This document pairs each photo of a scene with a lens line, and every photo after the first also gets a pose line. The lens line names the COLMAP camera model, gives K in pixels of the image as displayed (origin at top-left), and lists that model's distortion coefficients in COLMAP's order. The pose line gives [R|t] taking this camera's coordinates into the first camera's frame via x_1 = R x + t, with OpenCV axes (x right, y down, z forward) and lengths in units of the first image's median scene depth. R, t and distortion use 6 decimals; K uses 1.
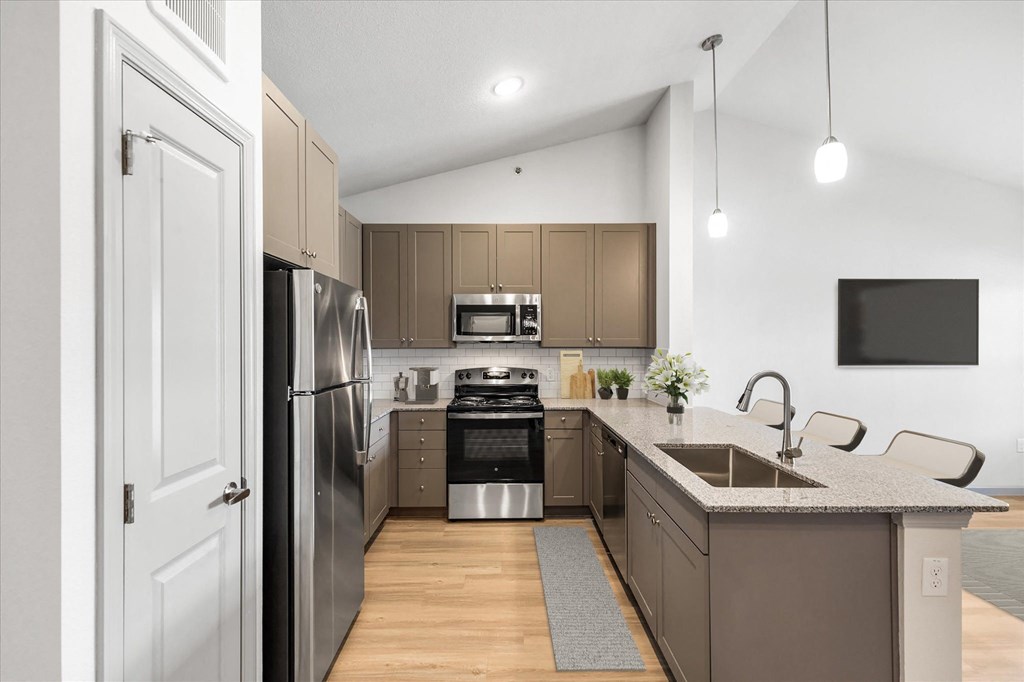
lens RADIAL K [[464.9, 0, 516.4], [0, 464.9, 343.8], [0, 0, 1]] dist [0.004924, -0.000362]
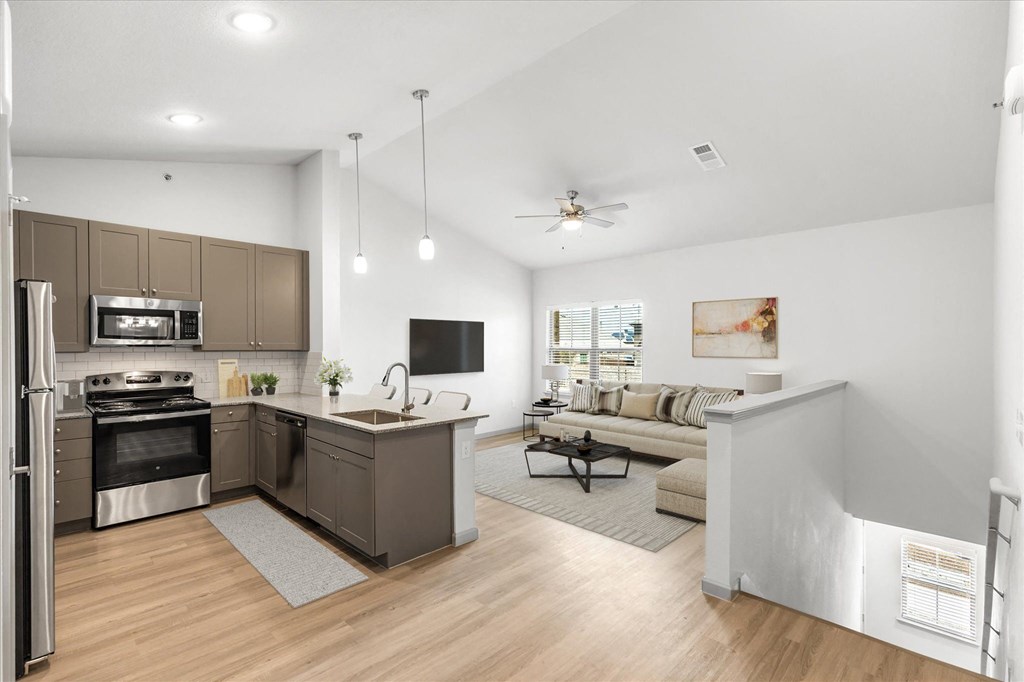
lens RADIAL K [[464.9, 0, 507.8], [0, 464.9, 354.0], [0, 0, 1]] dist [0.004924, -0.000362]
pose [[0.718260, -0.010114, 0.695701, -0.203777], [0.000883, 0.999907, 0.013625, 0.001106], [-0.695774, -0.009172, 0.718202, -0.295012]]
